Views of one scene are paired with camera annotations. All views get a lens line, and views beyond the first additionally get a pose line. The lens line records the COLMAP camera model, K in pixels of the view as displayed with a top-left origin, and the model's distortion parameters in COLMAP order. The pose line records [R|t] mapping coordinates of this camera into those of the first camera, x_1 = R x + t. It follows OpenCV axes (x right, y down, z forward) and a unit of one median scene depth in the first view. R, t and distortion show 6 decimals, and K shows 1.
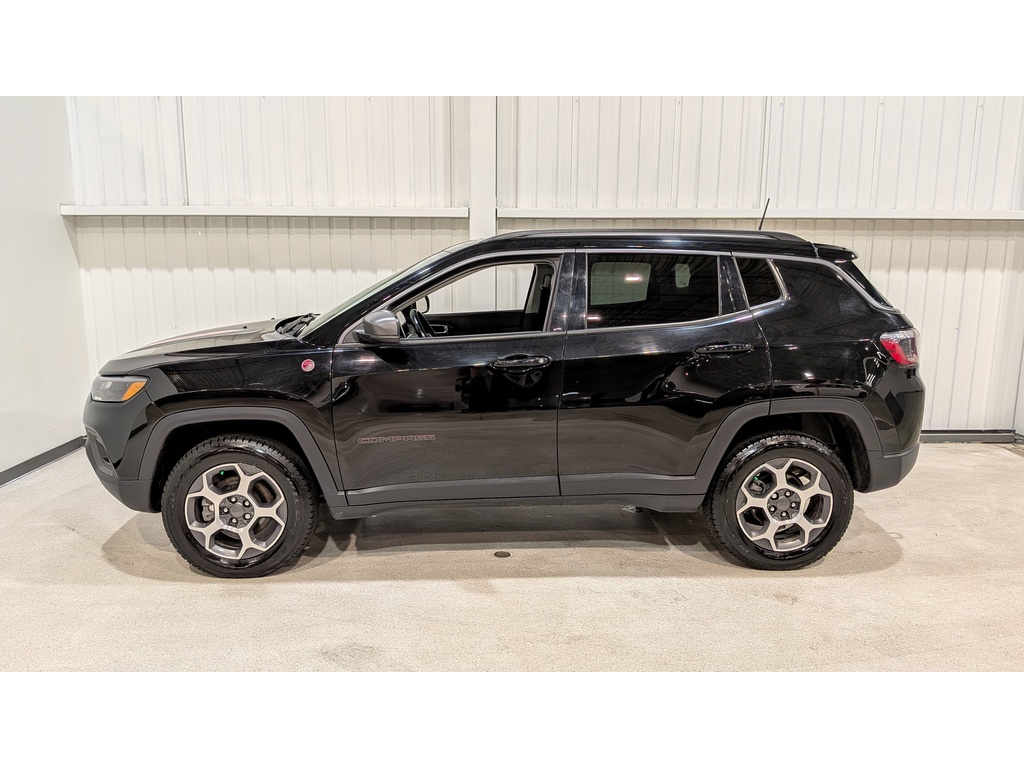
lens RADIAL K [[740.8, 0, 502.5], [0, 740.8, 374.6], [0, 0, 1]] dist [0.076667, -0.126712]
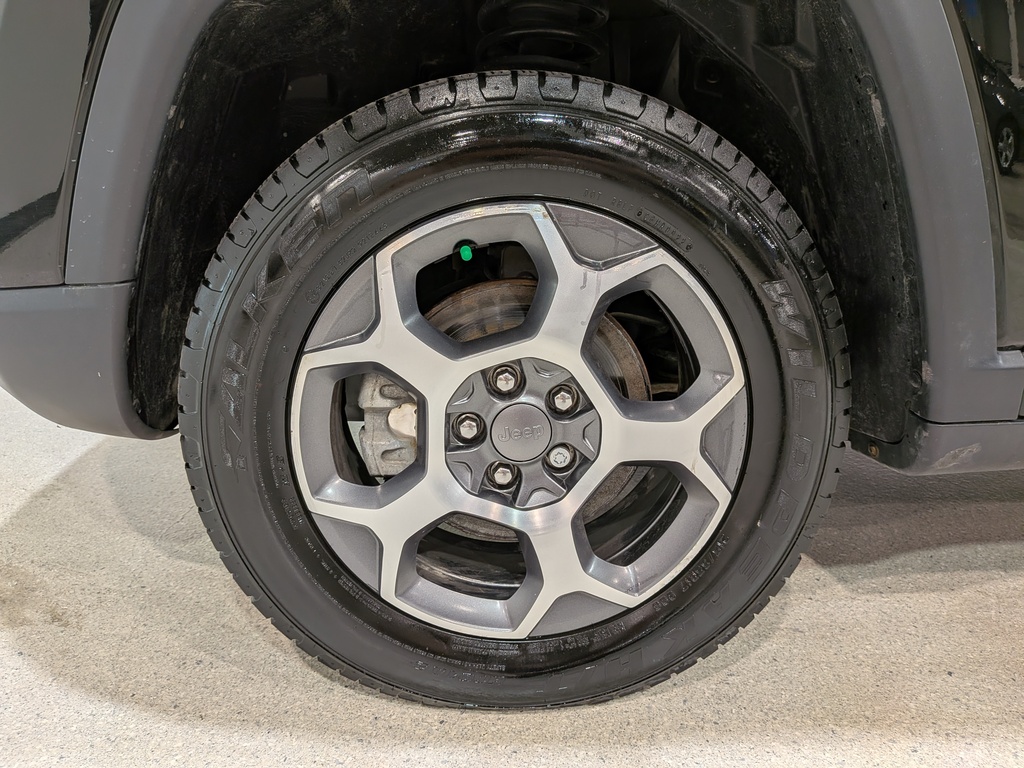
lens RADIAL K [[740.8, 0, 502.5], [0, 740.8, 374.6], [0, 0, 1]] dist [0.076667, -0.126712]
pose [[0.999948, 0.005898, 0.008279, -0.362331], [-0.006709, 0.994801, 0.101620, 0.142625], [-0.007636, -0.101670, 0.994789, 0.781780]]
